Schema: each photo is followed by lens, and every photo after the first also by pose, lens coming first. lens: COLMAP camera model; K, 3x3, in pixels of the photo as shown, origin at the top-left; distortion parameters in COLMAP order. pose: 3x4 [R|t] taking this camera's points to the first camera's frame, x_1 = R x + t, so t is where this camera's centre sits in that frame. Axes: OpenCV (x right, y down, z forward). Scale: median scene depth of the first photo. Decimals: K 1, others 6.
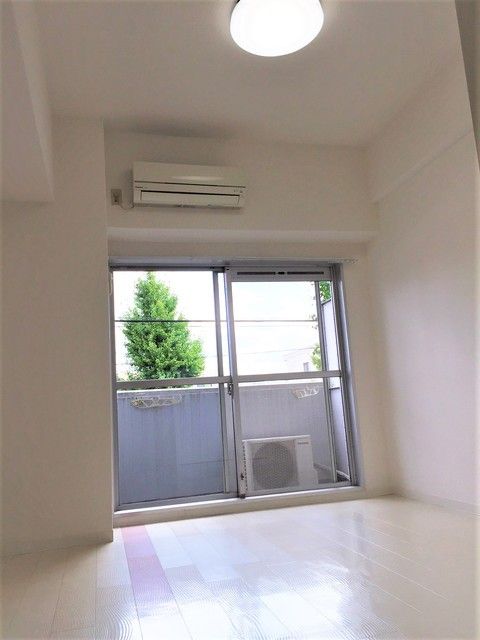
lens RADIAL K [[547.1, 0, 240.0], [0, 547.1, 320.0], [0, 0, 1]] dist [0.037797, -0.000347]
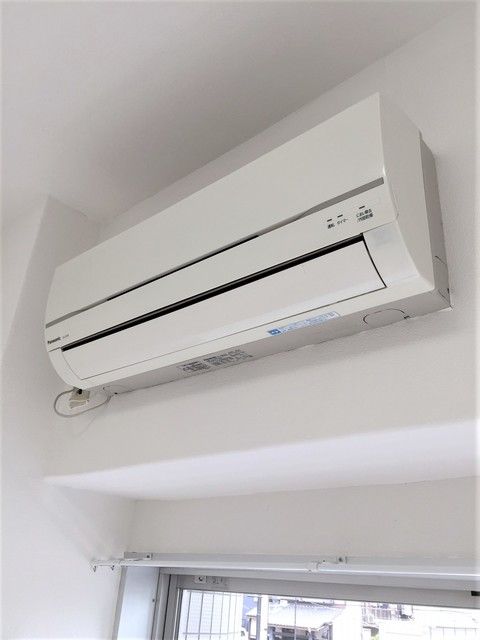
lens RADIAL K [[547.1, 0, 240.0], [0, 547.1, 320.0], [0, 0, 1]] dist [0.037797, -0.000347]
pose [[0.571372, -0.275080, -0.773217, 0.106303], [0.042146, 0.950746, -0.307094, -0.148490], [0.819608, 0.142877, 0.554823, 0.871310]]
